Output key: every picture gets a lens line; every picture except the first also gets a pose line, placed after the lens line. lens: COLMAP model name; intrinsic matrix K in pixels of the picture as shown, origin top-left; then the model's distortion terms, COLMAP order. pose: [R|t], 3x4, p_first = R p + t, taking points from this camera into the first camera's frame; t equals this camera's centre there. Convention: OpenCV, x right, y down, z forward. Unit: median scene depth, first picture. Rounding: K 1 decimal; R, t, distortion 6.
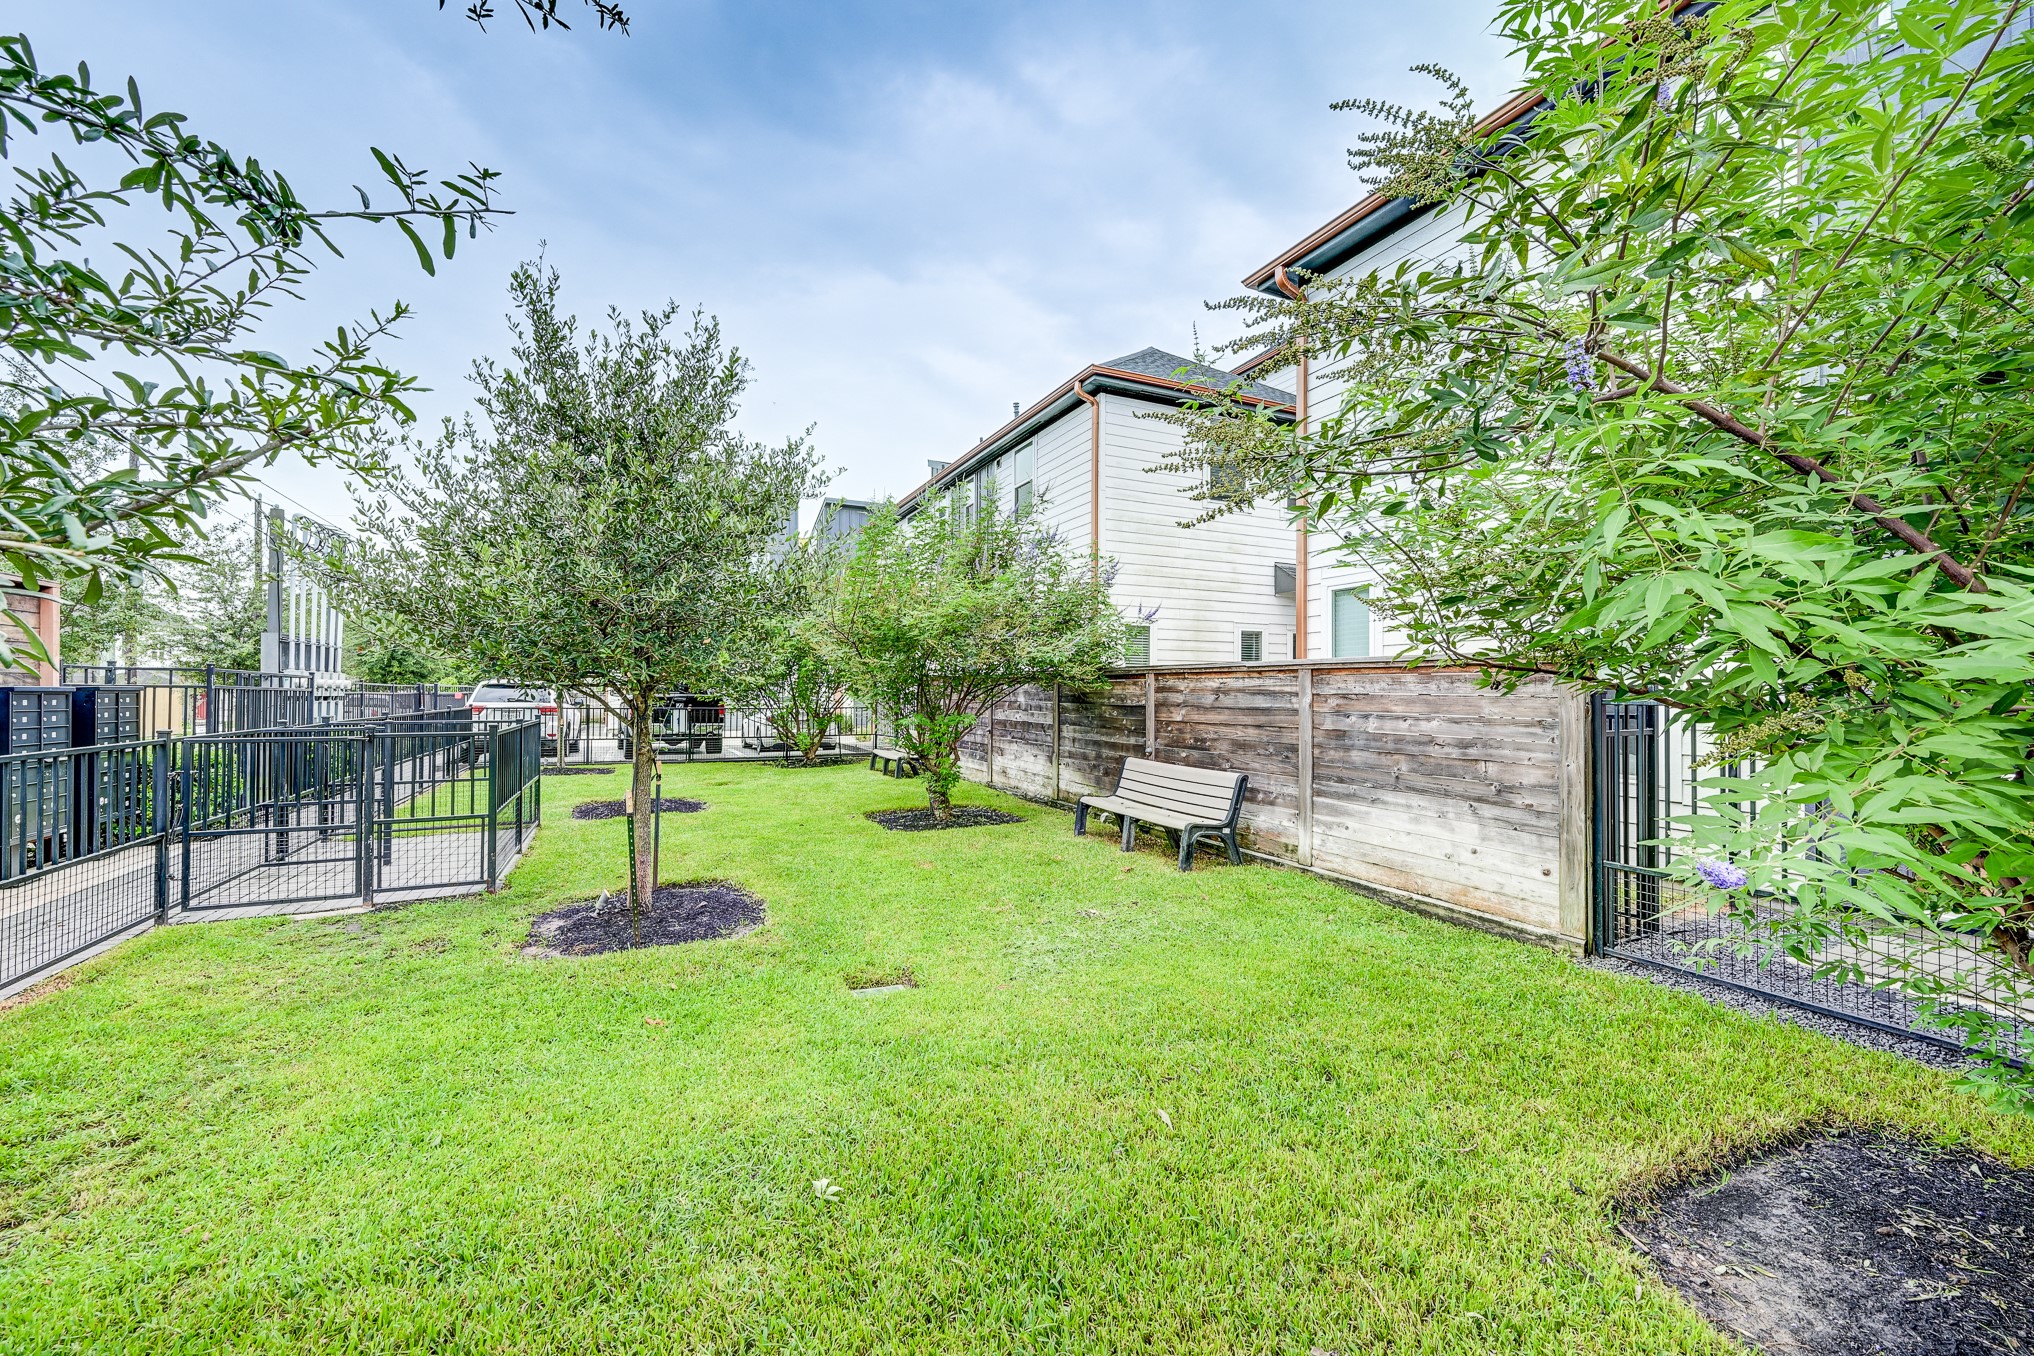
lens RADIAL K [[790.7, 0, 1019.6], [0, 790.7, 677.4], [0, 0, 1]] dist [-0.003212, -0.000437]
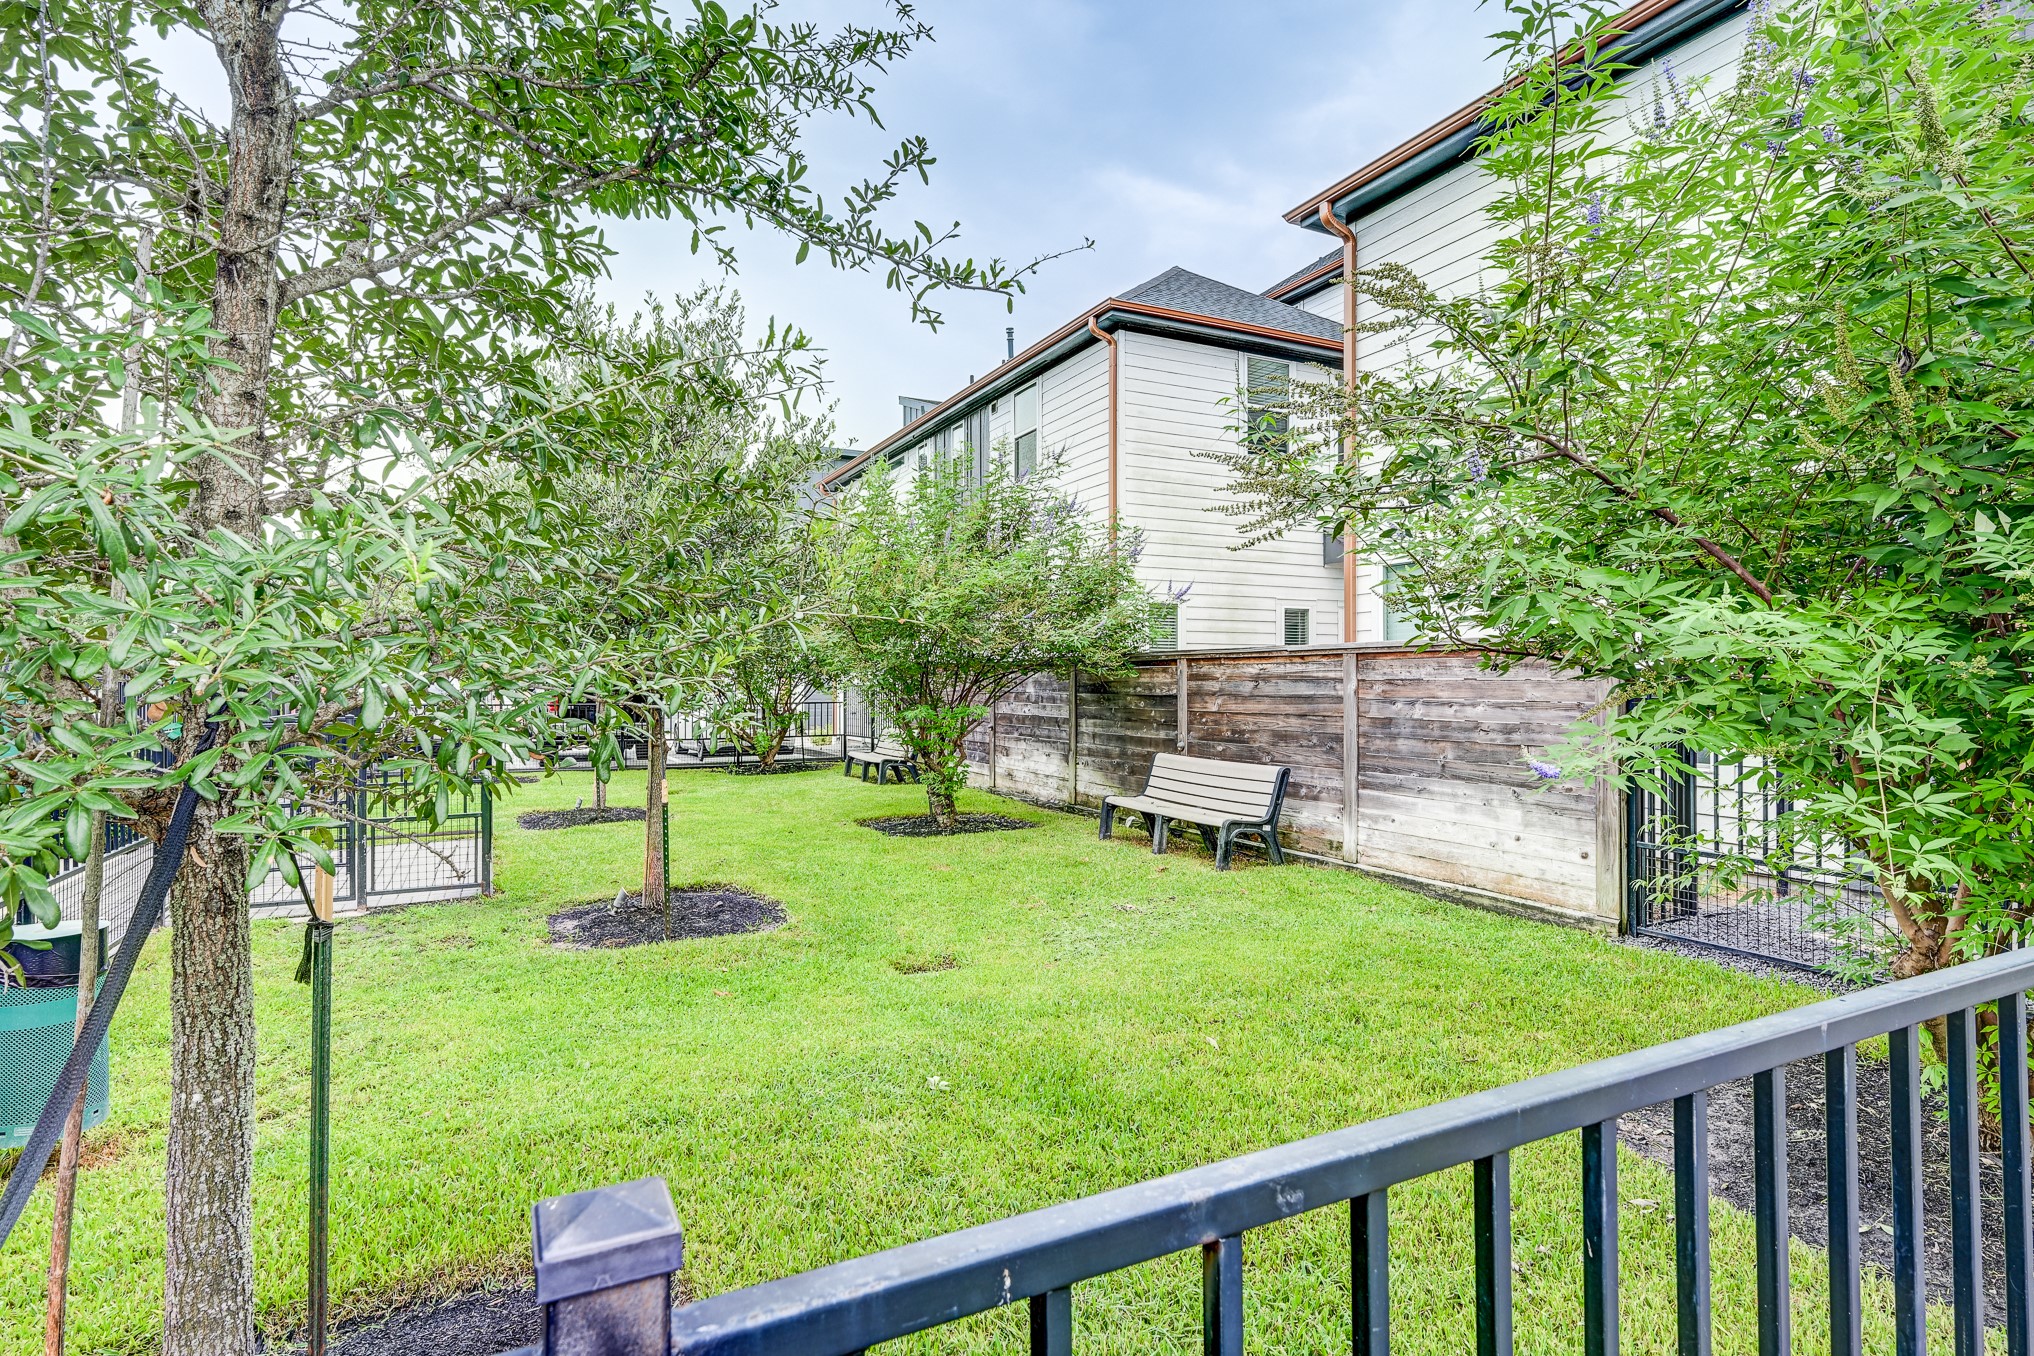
lens RADIAL K [[1028.7, 0, 1016.7], [0, 1028.7, 676.3], [0, 0, 1]] dist [-0.003832, -0.000251]
pose [[0.999856, -0.005580, 0.016022, -0.057231], [0.005417, 0.999934, 0.010166, 0.001949], [-0.016077, -0.010077, 0.999820, -0.228013]]
